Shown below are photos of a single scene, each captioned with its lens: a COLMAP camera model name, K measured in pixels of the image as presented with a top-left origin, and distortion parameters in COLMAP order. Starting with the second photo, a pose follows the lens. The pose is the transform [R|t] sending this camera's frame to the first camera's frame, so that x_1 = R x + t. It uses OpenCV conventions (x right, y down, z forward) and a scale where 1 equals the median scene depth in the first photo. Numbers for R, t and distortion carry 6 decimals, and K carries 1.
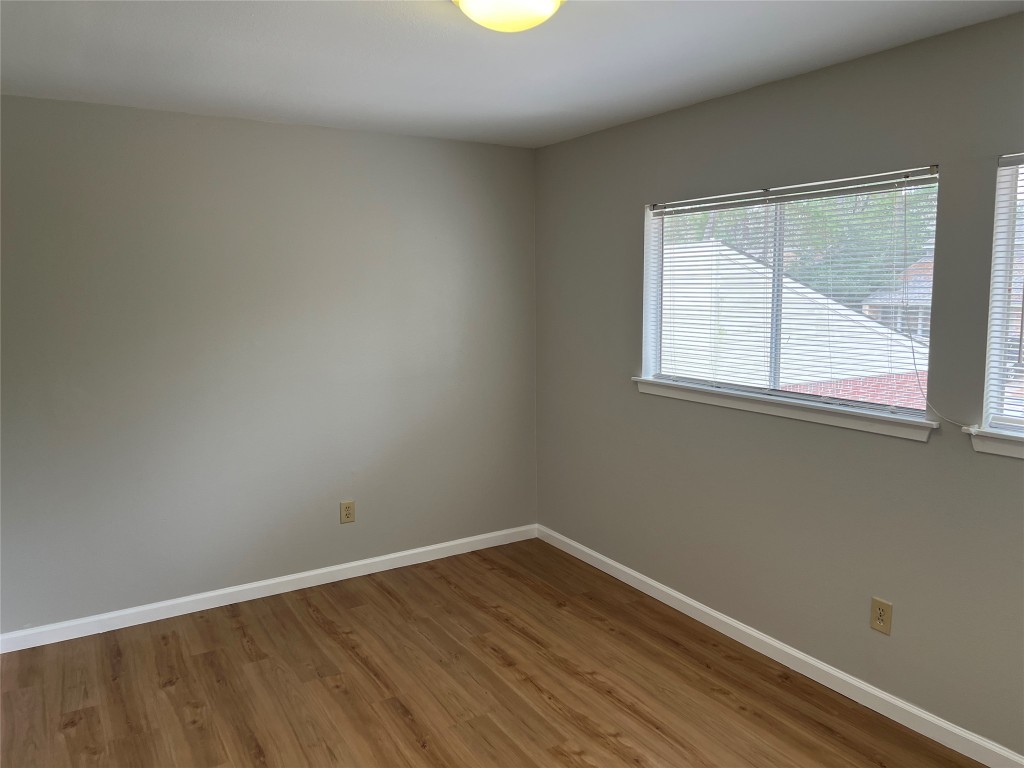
lens RADIAL K [[761.0, 0, 523.1], [0, 761.0, 385.4], [0, 0, 1]] dist [0.057646, -0.063155]
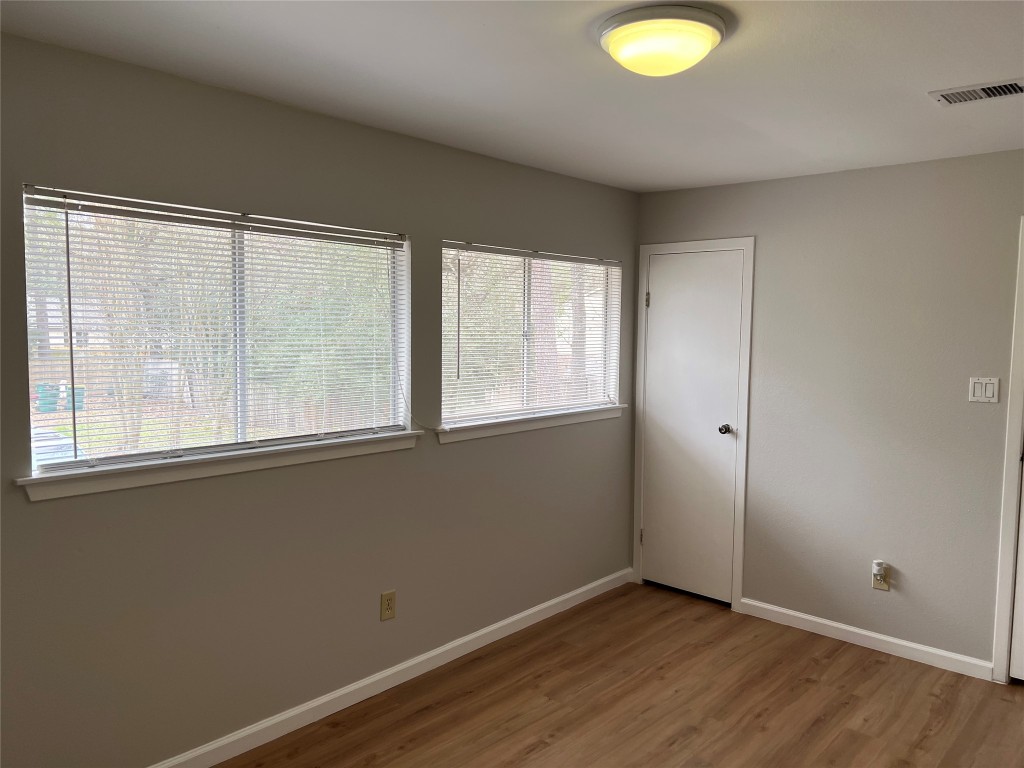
lens RADIAL K [[761.0, 0, 523.1], [0, 761.0, 385.4], [0, 0, 1]] dist [0.057646, -0.063155]
pose [[-0.281670, -0.076436, 0.956462, -0.689920], [0.107522, 0.988029, 0.110623, -0.141126], [-0.953468, 0.134000, -0.270079, 1.074639]]
